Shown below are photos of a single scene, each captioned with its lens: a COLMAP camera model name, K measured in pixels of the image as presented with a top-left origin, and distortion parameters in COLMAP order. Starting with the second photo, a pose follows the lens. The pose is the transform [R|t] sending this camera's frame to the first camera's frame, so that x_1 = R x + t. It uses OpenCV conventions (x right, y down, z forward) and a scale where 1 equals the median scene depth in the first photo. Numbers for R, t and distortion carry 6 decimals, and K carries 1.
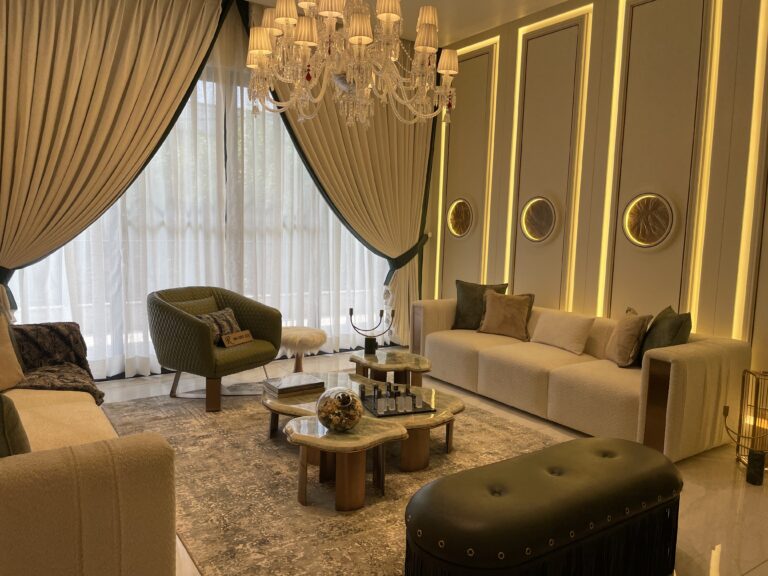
lens RADIAL K [[586.2, 0, 380.8], [0, 586.2, 284.3], [0, 0, 1]] dist [0.079749, -0.102333]
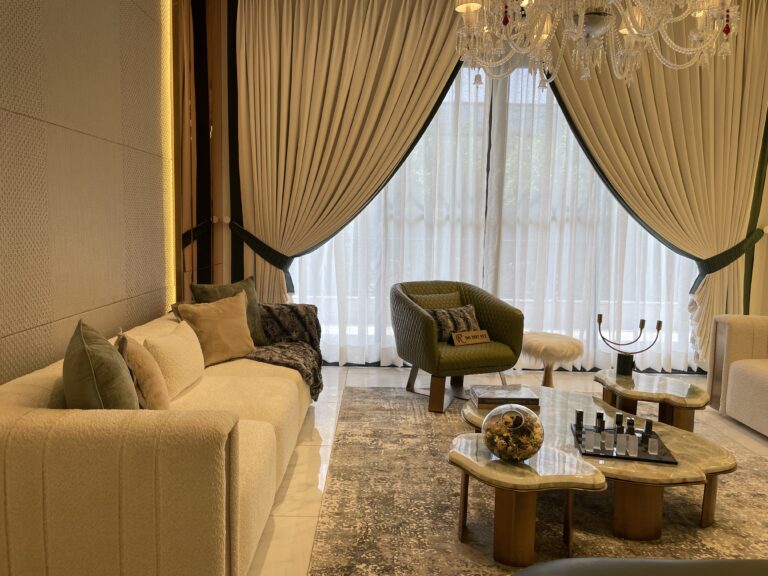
lens RADIAL K [[586.2, 0, 376.7], [0, 586.2, 281.6], [0, 0, 1]] dist [0.079749, -0.102333]
pose [[0.831847, 0.045364, -0.553147, 0.137392], [-0.056420, 0.998403, -0.002966, 0.015768], [0.552129, 0.033676, 0.833078, 0.156043]]
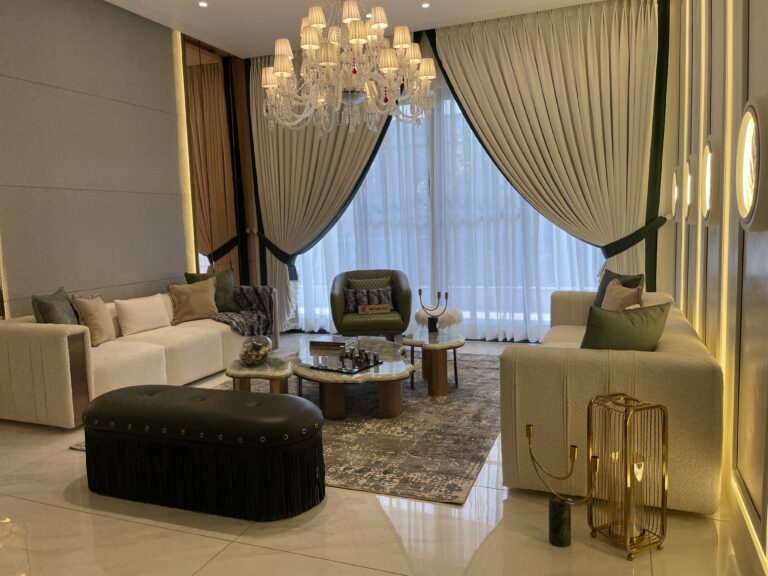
lens RADIAL K [[586.2, 0, 382.5], [0, 586.2, 287.0], [0, 0, 1]] dist [0.079749, -0.102333]
pose [[0.562721, 0.042105, -0.825574, 0.808905], [-0.039147, 0.998939, 0.024263, 0.012582], [0.825720, 0.018665, 0.563772, 0.309664]]
